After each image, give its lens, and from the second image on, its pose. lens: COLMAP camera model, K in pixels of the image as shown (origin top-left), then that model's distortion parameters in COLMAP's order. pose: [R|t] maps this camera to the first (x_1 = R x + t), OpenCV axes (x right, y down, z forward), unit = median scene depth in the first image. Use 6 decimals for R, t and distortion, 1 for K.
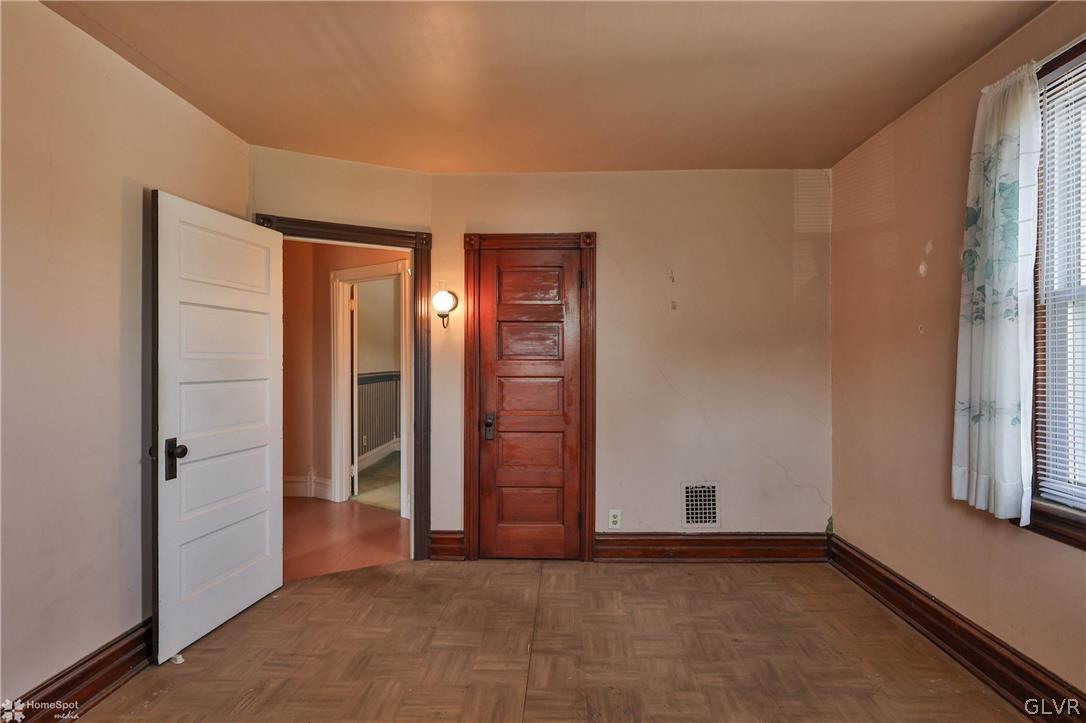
lens RADIAL K [[544.1, 0, 545.6], [0, 544.1, 360.8], [0, 0, 1]] dist [0.000985, 0.002919]
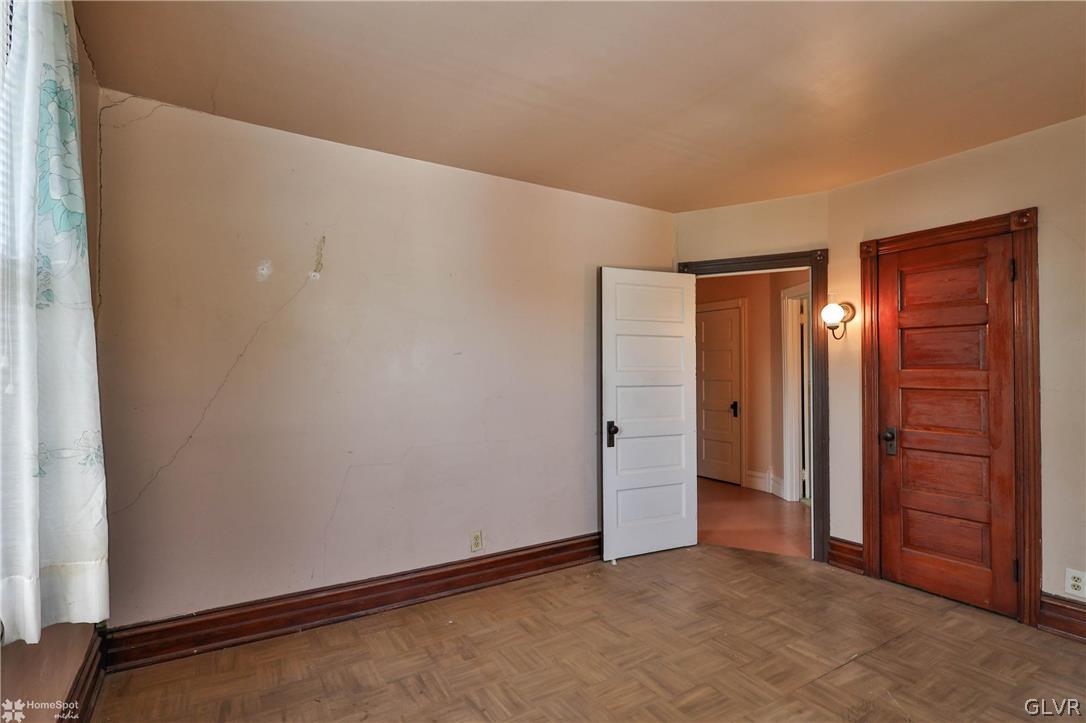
lens RADIAL K [[544.1, 0, 532.9], [0, 544.1, 366.3], [0, 0, 1]] dist [0.000985, 0.002919]
pose [[0.546795, -0.010030, -0.837207, 0.353716], [0.003225, 0.999946, -0.009873, -0.001528], [0.837261, 0.002698, 0.546797, -0.036876]]
